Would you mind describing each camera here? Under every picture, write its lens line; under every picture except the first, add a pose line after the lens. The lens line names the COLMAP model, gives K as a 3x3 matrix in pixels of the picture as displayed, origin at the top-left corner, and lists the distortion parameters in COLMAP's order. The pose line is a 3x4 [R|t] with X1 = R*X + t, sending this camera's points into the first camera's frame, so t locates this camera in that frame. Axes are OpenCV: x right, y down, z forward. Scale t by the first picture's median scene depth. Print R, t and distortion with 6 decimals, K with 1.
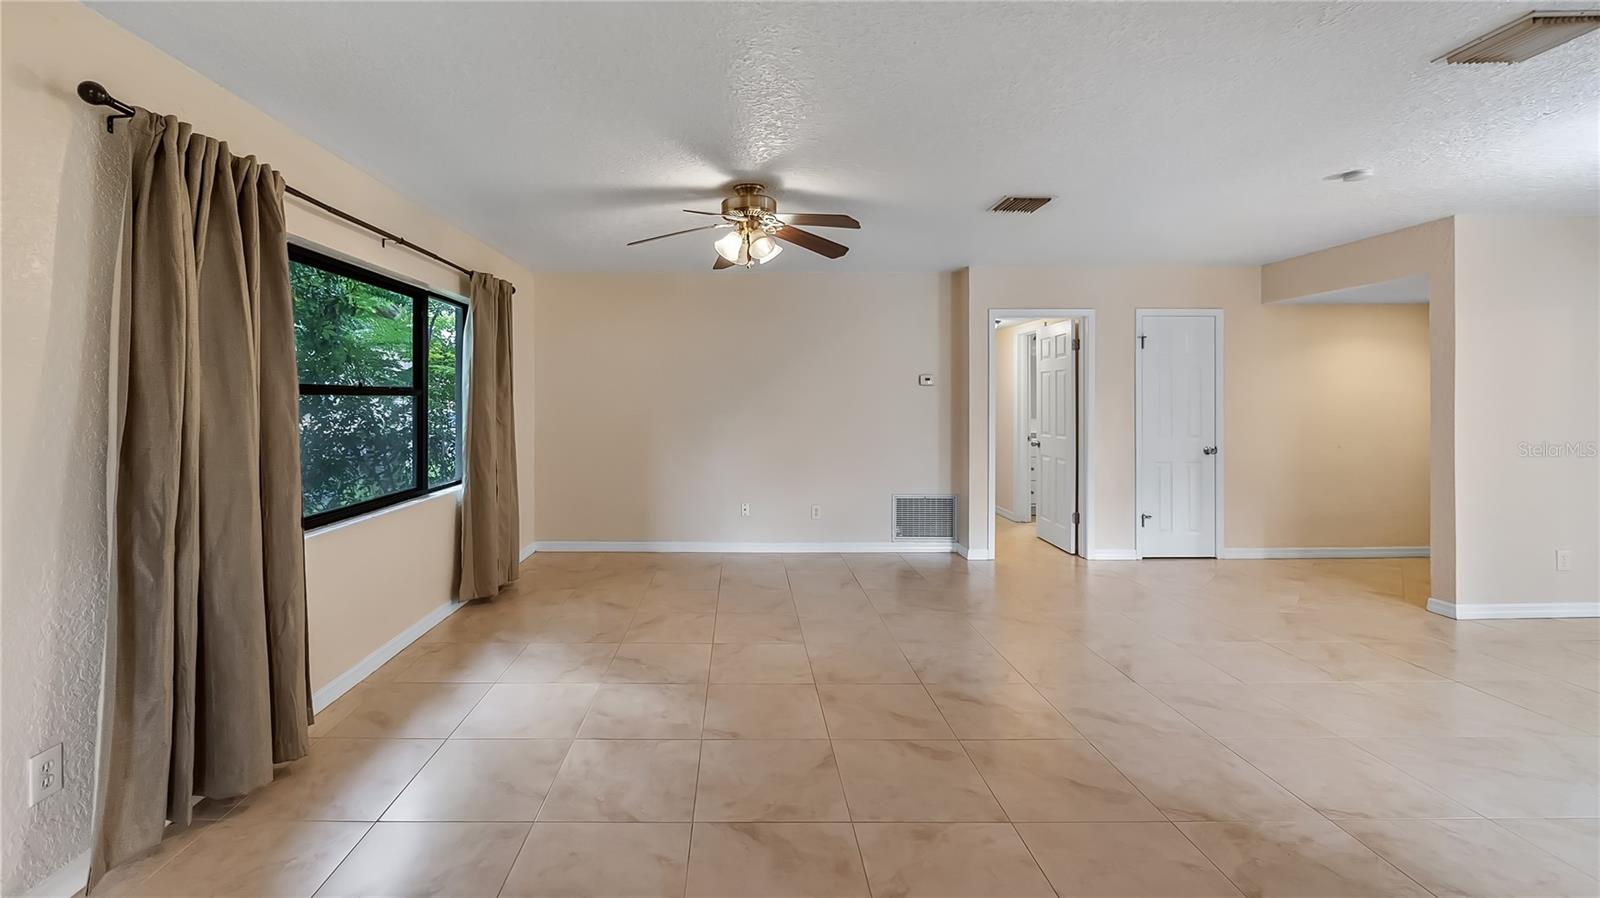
lens RADIAL K [[644.0, 0, 742.5], [0, 644.0, 398.8], [0, 0, 1]] dist [-0.000668, -0.000023]
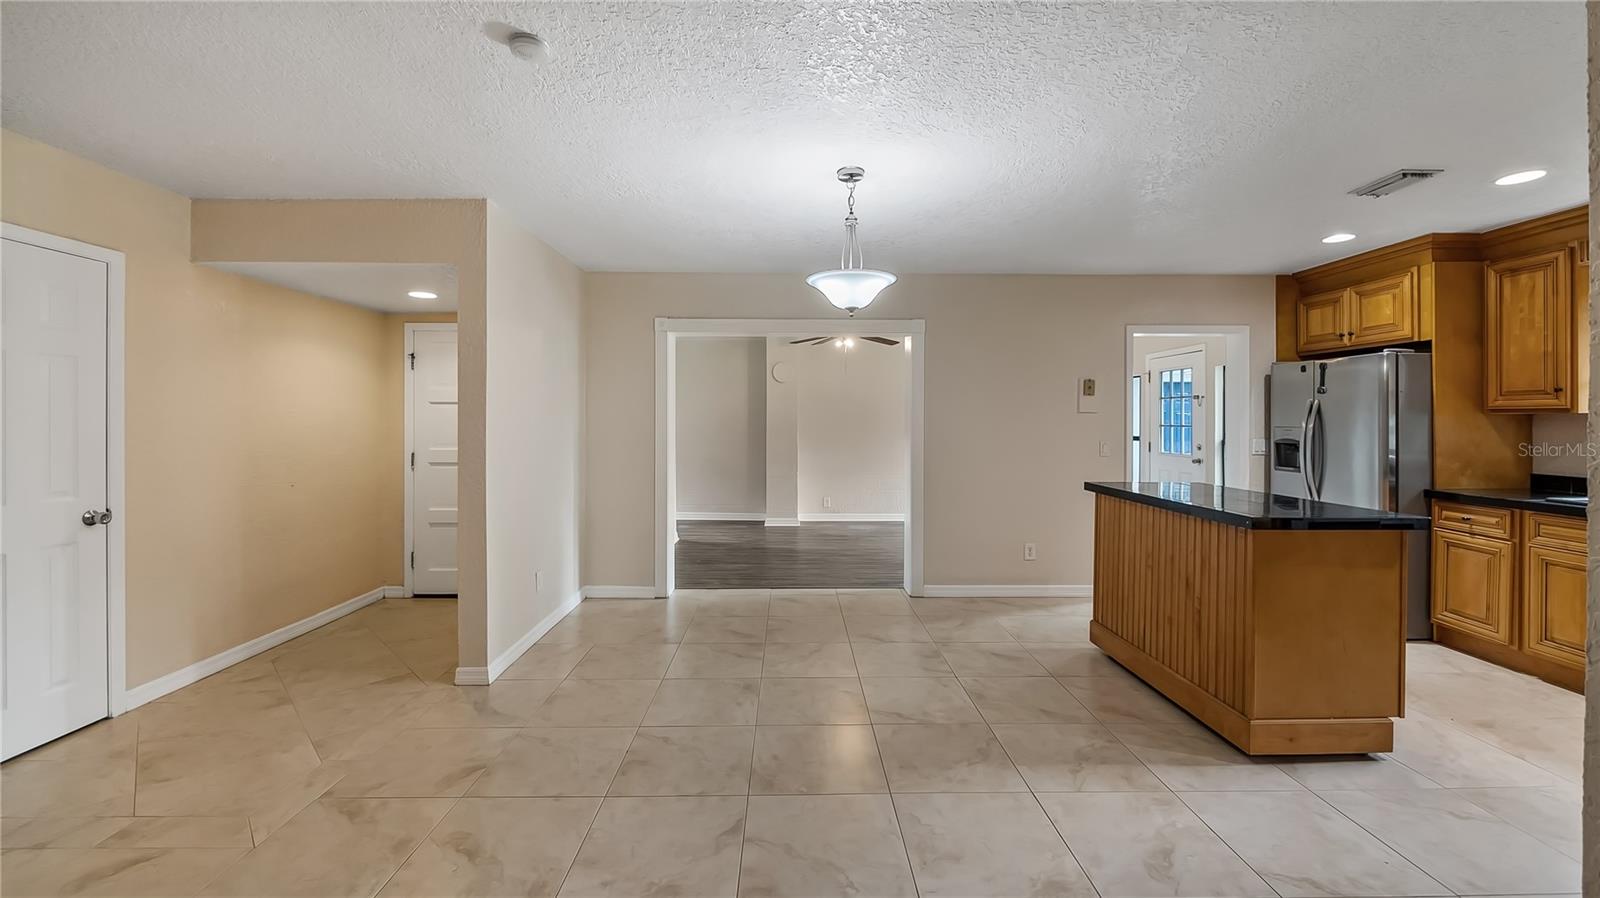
lens RADIAL K [[623.8, 0, 793.4], [0, 623.8, 422.3], [0, 0, 1]] dist [-0.005594, -0.000164]
pose [[-0.014673, 0.001199, 0.999892, 0.367867], [-0.001311, 0.999998, -0.001218, 0.005333], [-0.999891, -0.001328, -0.014672, 0.758334]]
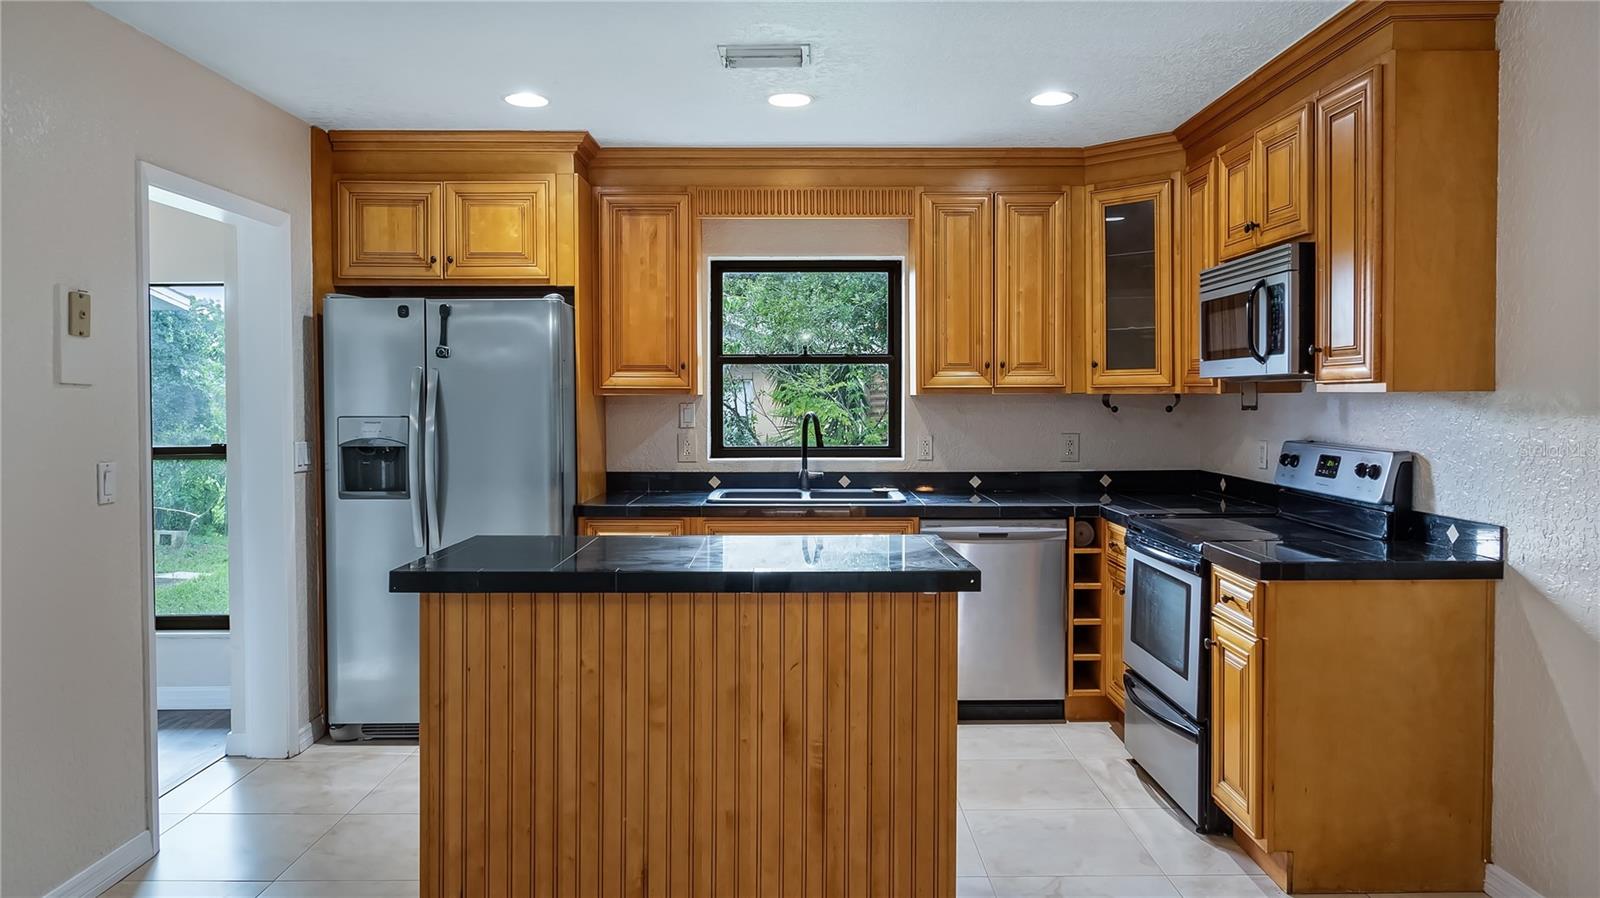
lens RADIAL K [[1107.0, 0, 820.6], [0, 1107.0, 422.5], [0, 0, 1]] dist [-0.000145, -0.000287]
pose [[-0.999885, 0.005798, -0.014006, 1.237401], [0.005522, 0.999791, 0.019665, -0.003981], [0.014117, 0.019585, -0.999709, 0.981135]]
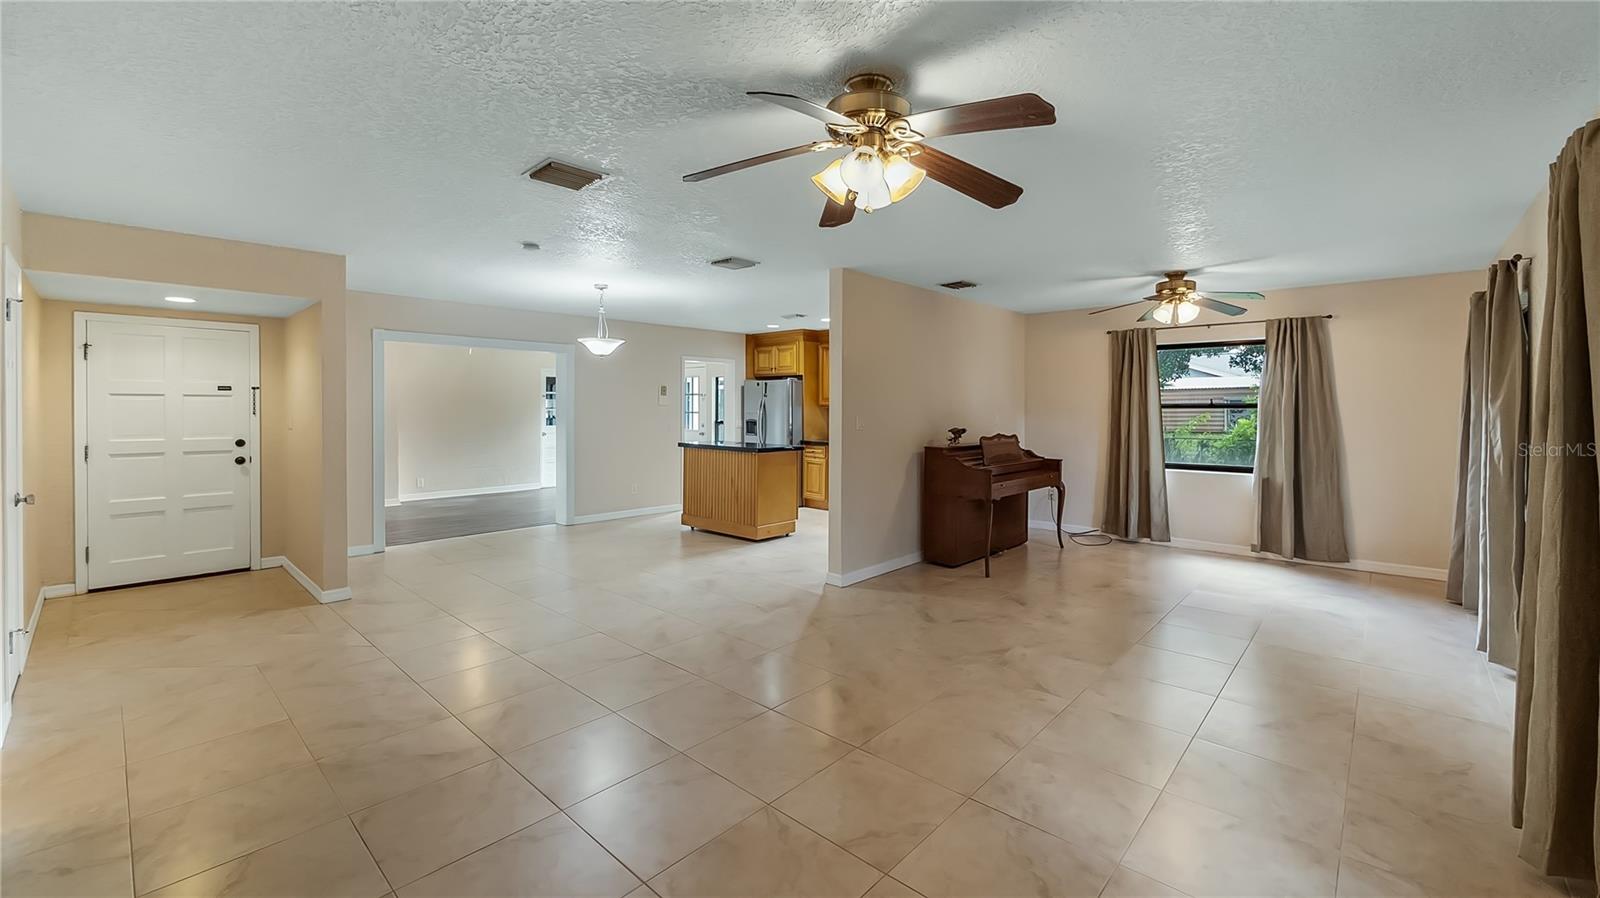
lens RADIAL K [[650.8, 0, 813.0], [0, 650.8, 415.7], [0, 0, 1]] dist [-0.009210, 0.000110]
pose [[-0.745793, -0.008770, 0.666119, -0.403348], [-0.000763, 0.999924, 0.012310, -0.012128], [-0.666177, 0.008672, -0.745743, 1.624095]]
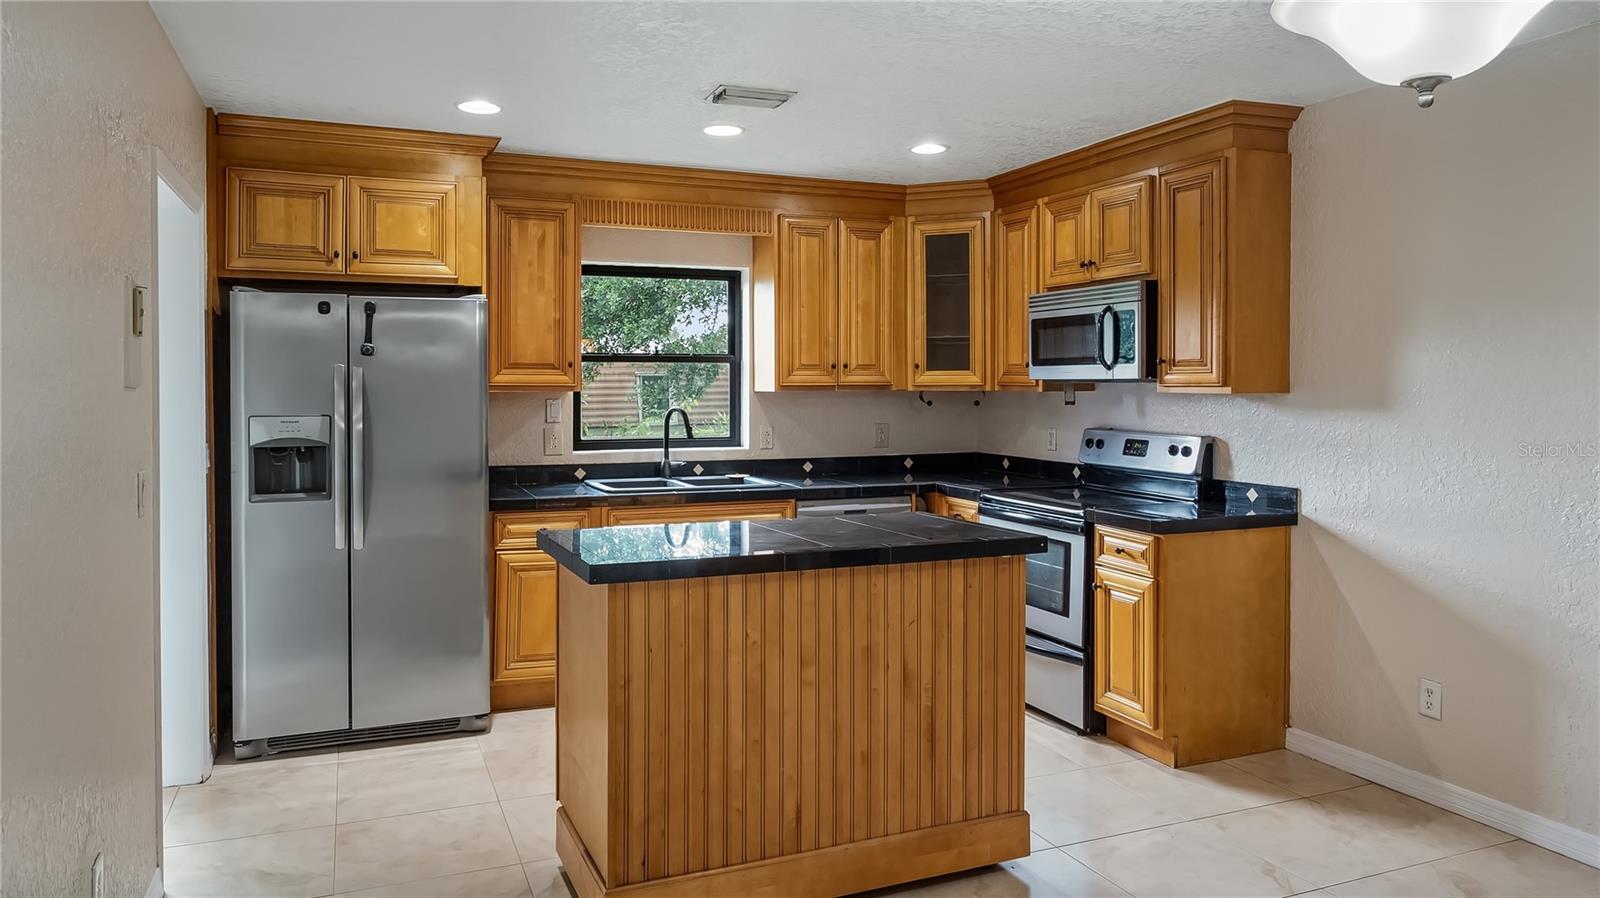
lens RADIAL K [[1053.4, 0, 799.3], [0, 1053.4, 395.3], [0, 0, 1]] dist [-0.001753, -0.001016]
pose [[-0.923854, 0.007361, -0.382674, 1.690135], [0.004336, 0.999952, 0.008765, -0.020030], [0.382720, 0.006438, -0.923842, 0.995564]]
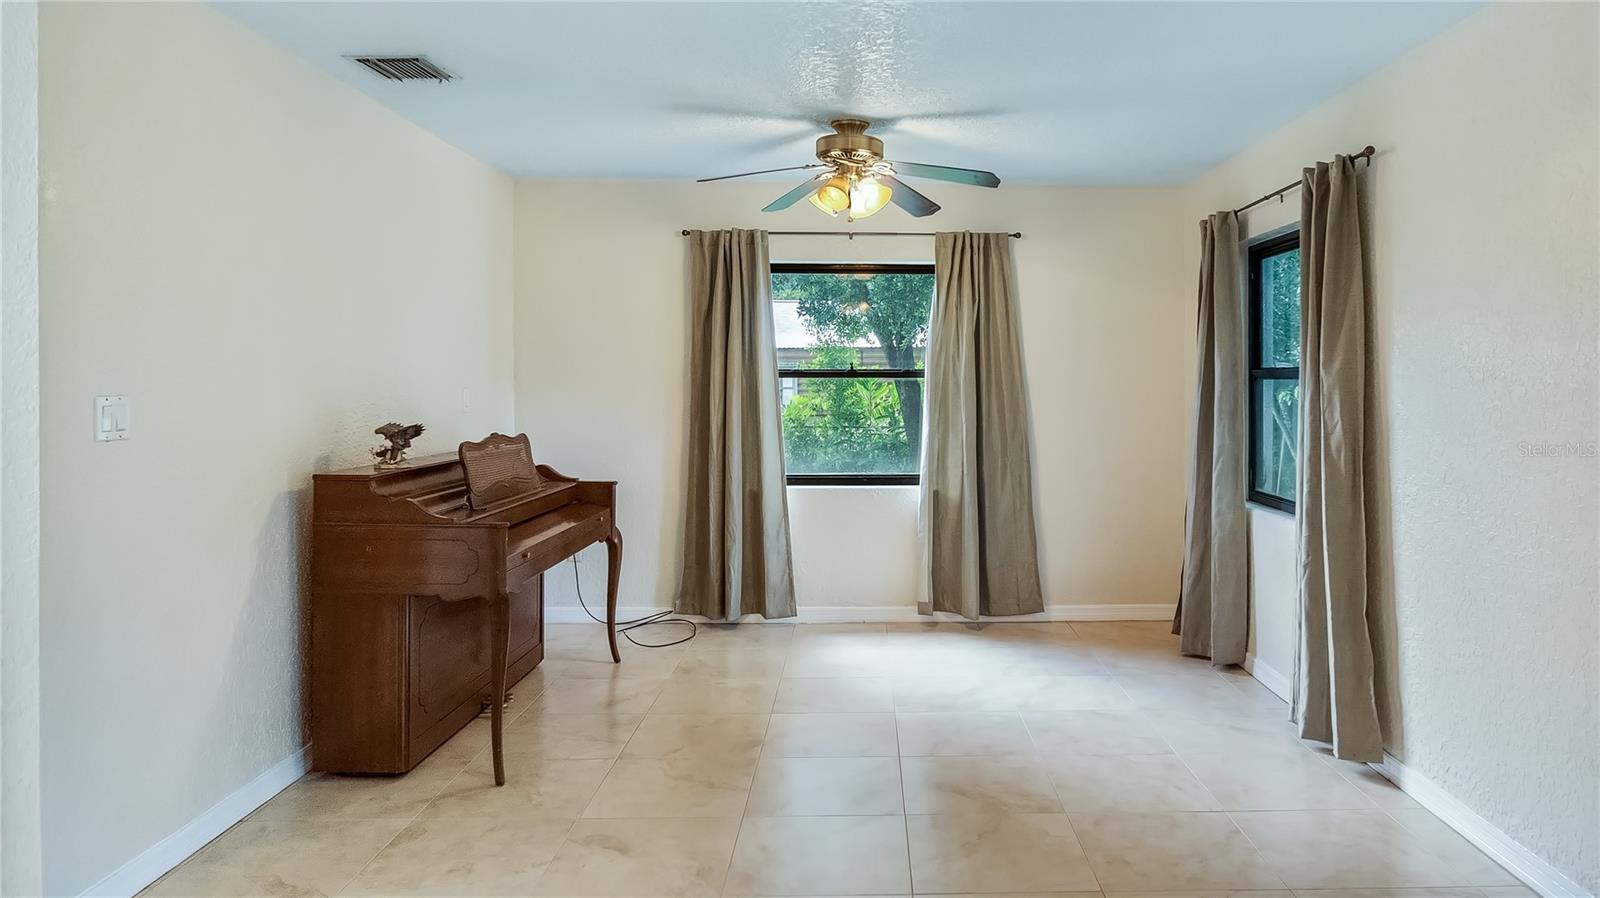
lens RADIAL K [[1026.8, 0, 909.6], [0, 1026.8, 404.9], [0, 0, 1]] dist [-0.000555, -0.000428]
pose [[-0.999009, -0.000859, -0.044497, -0.010880], [-0.001853, 0.999750, 0.022291, -0.003744], [0.044466, 0.022351, -0.998761, 1.176231]]
